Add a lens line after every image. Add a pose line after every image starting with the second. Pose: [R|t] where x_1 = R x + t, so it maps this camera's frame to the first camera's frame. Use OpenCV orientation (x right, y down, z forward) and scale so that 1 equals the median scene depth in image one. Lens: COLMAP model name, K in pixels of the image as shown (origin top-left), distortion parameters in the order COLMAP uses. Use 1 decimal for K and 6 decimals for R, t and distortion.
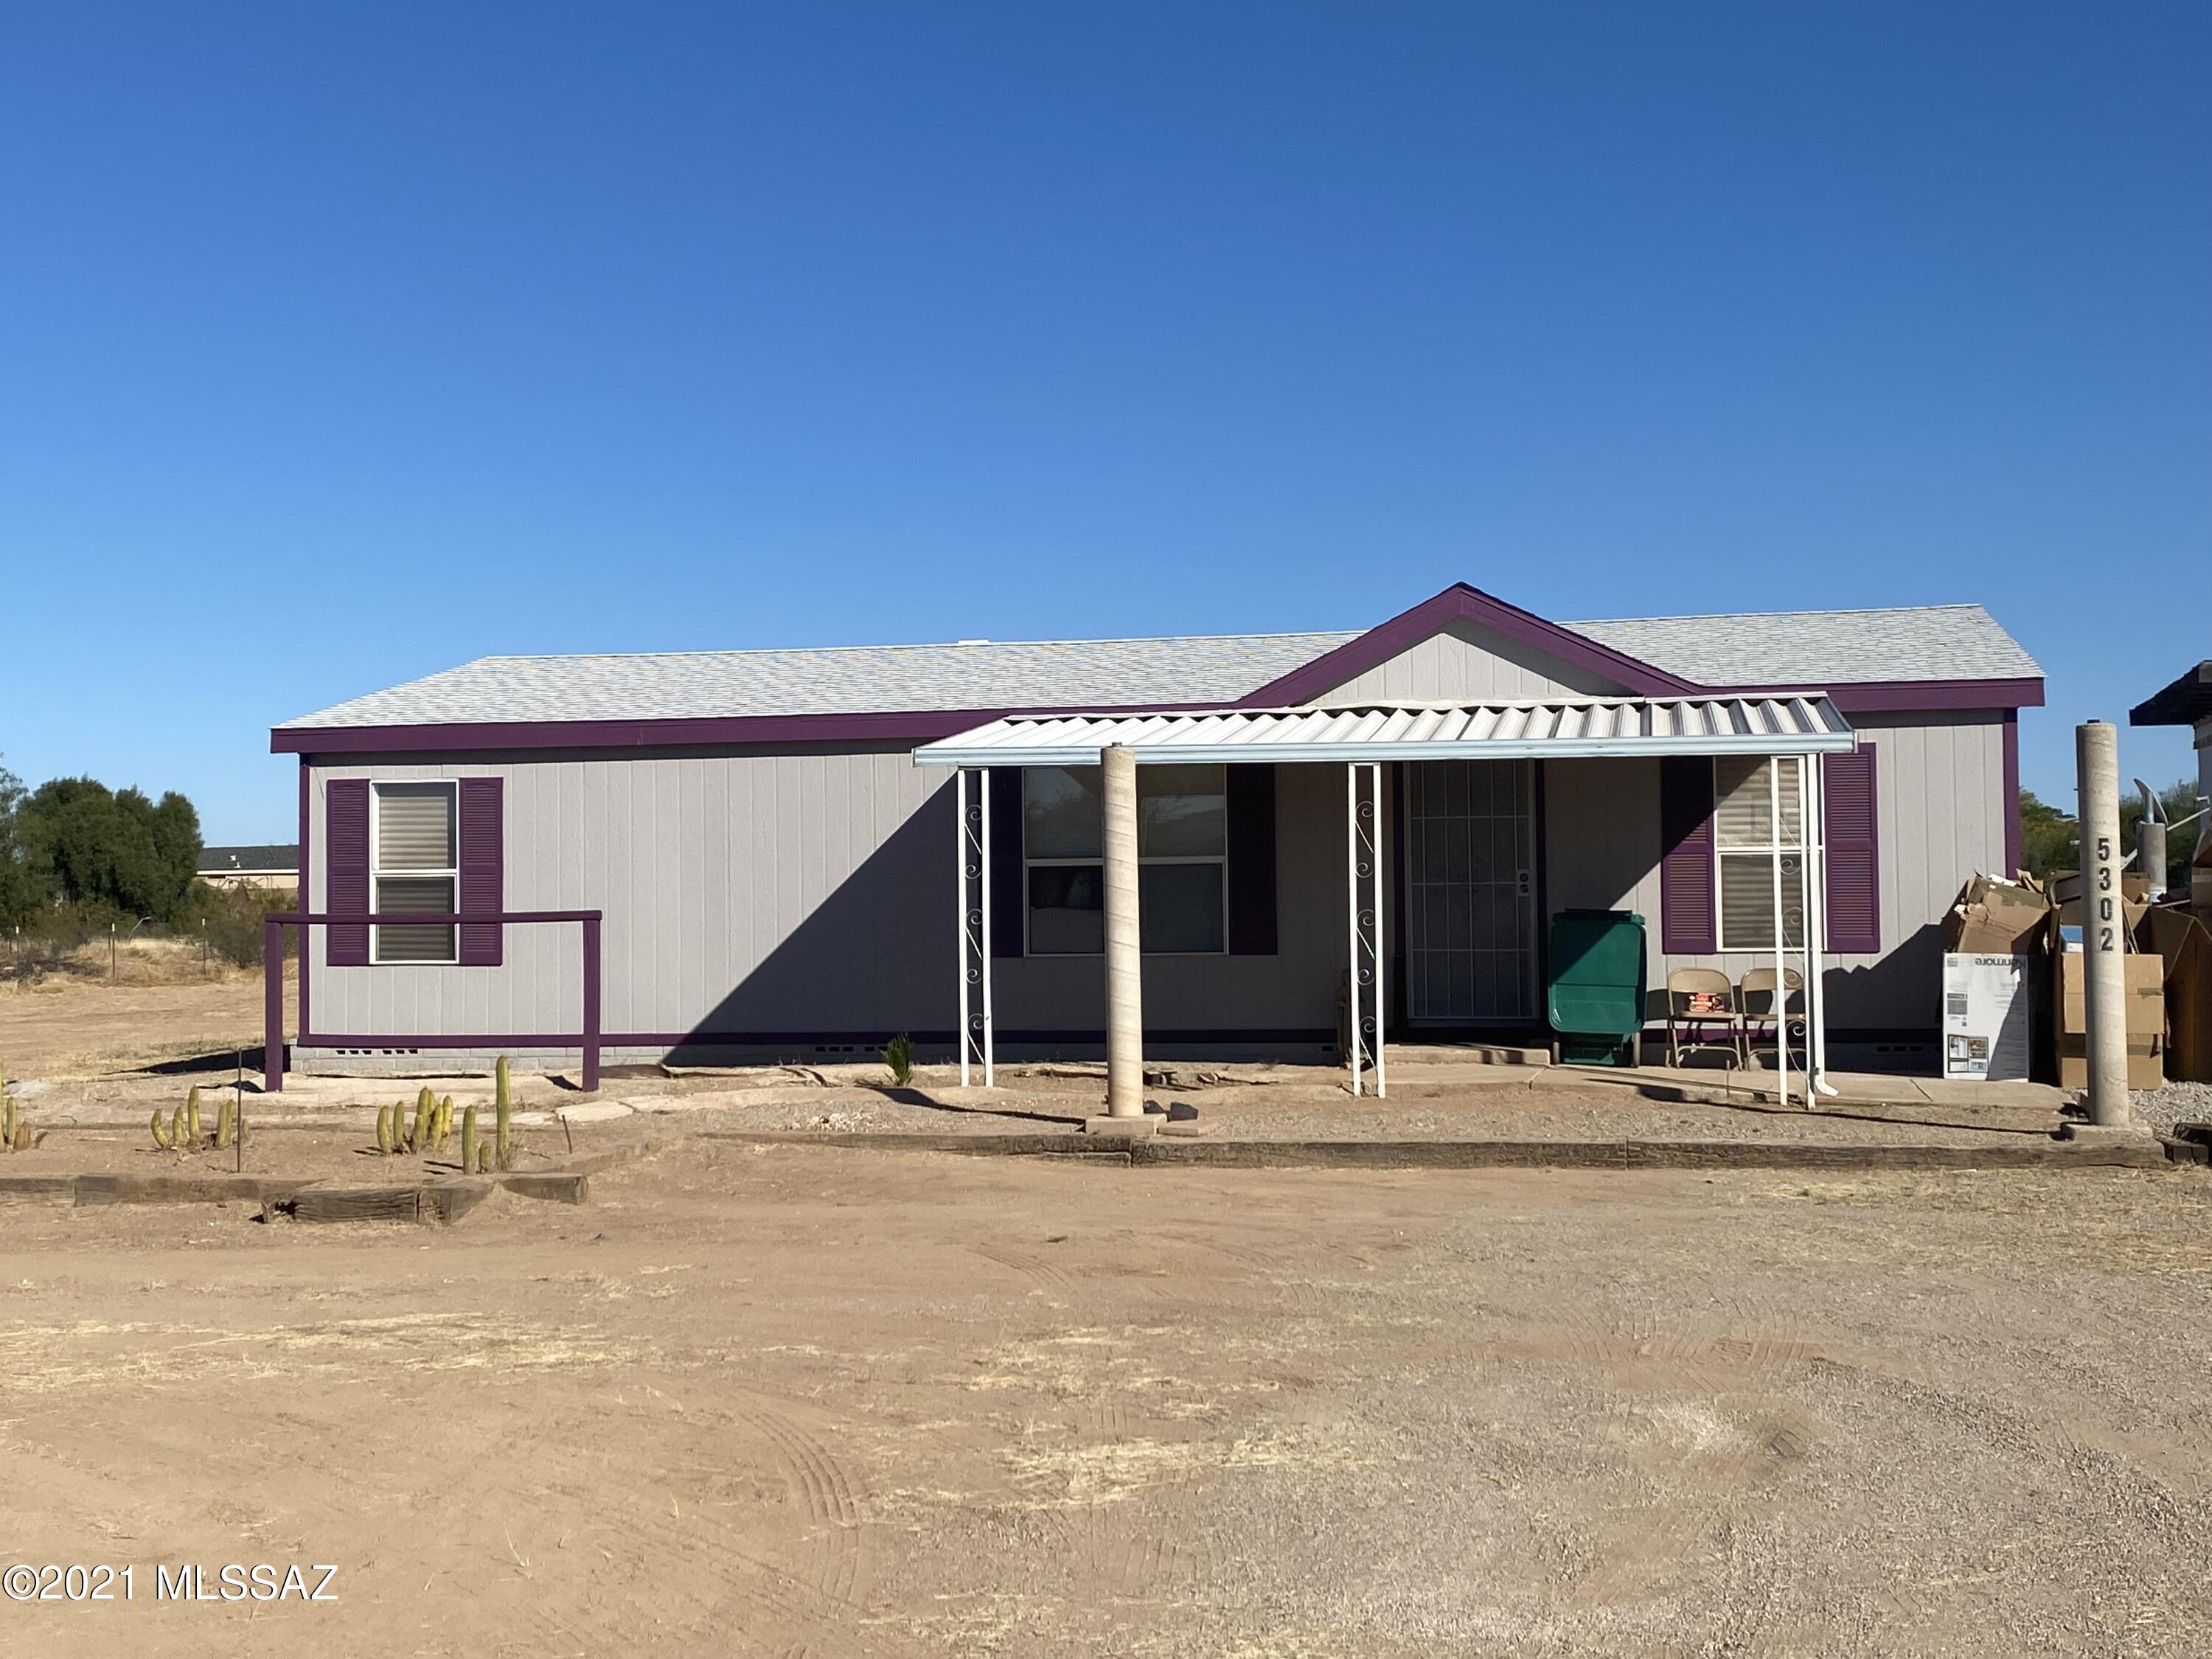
lens RADIAL K [[2770.7, 0, 1106.0], [0, 2770.7, 829.5], [0, 0, 1]] dist [0.131354, -0.007993]
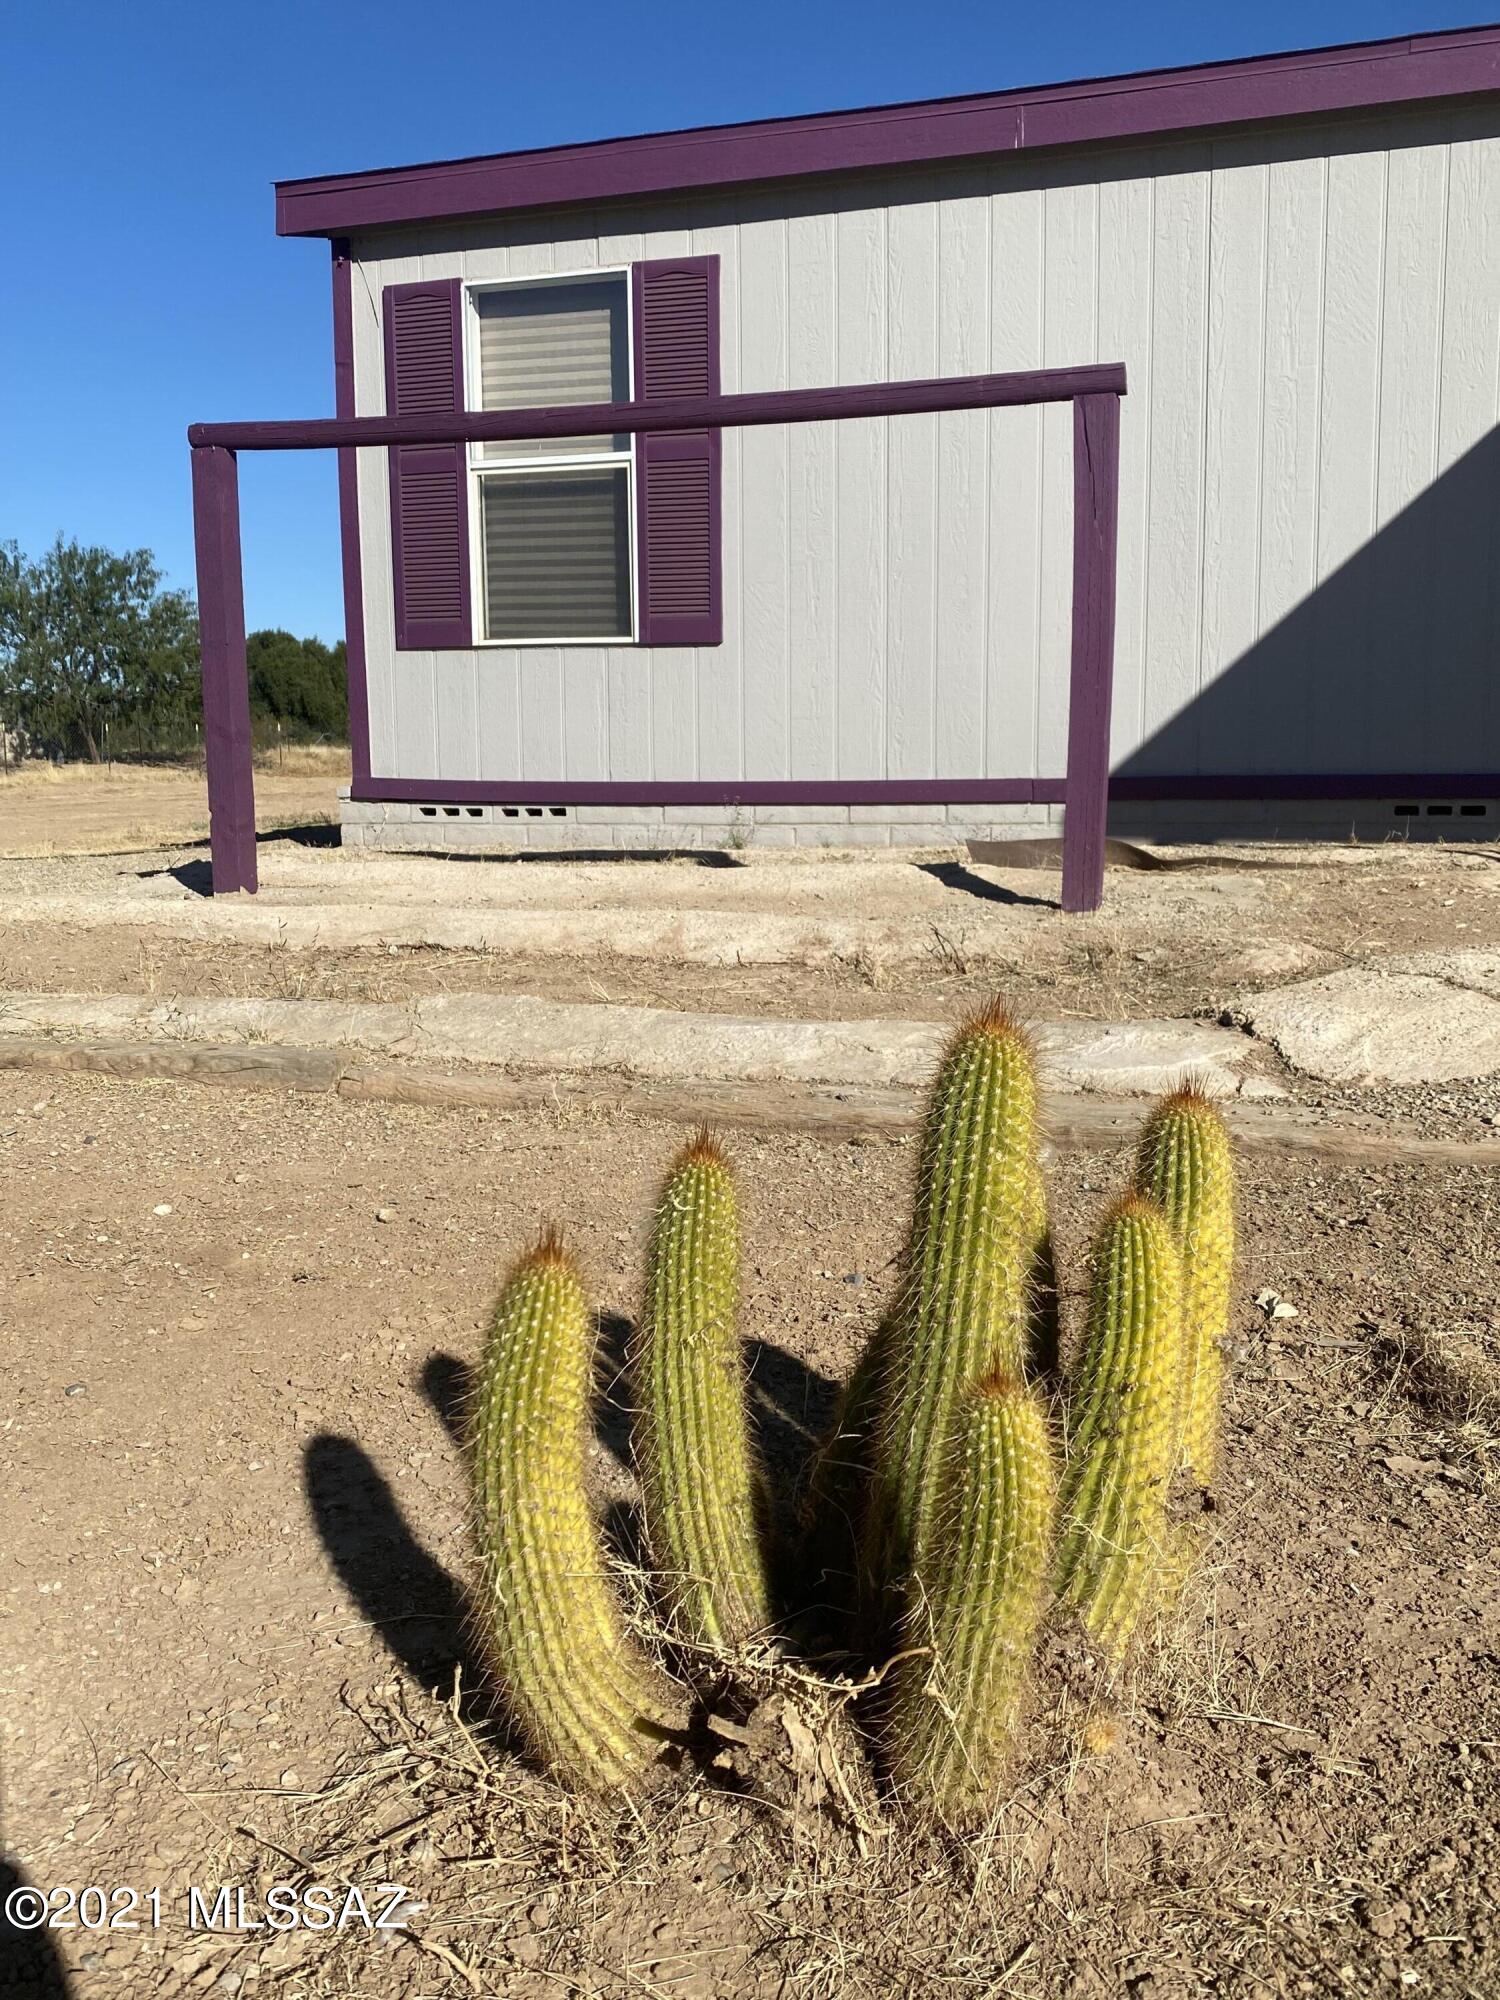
lens RADIAL K [[1741.8, 0, 750.0], [0, 1741.8, 1000.0], [0, 0, 1]] dist [0.111220, -0.003370]
pose [[0.993861, 0.020399, -0.108742, -0.172298], [-0.001972, 0.985966, 0.166933, 0.058419], [0.110621, -0.165694, 0.979953, 0.663463]]
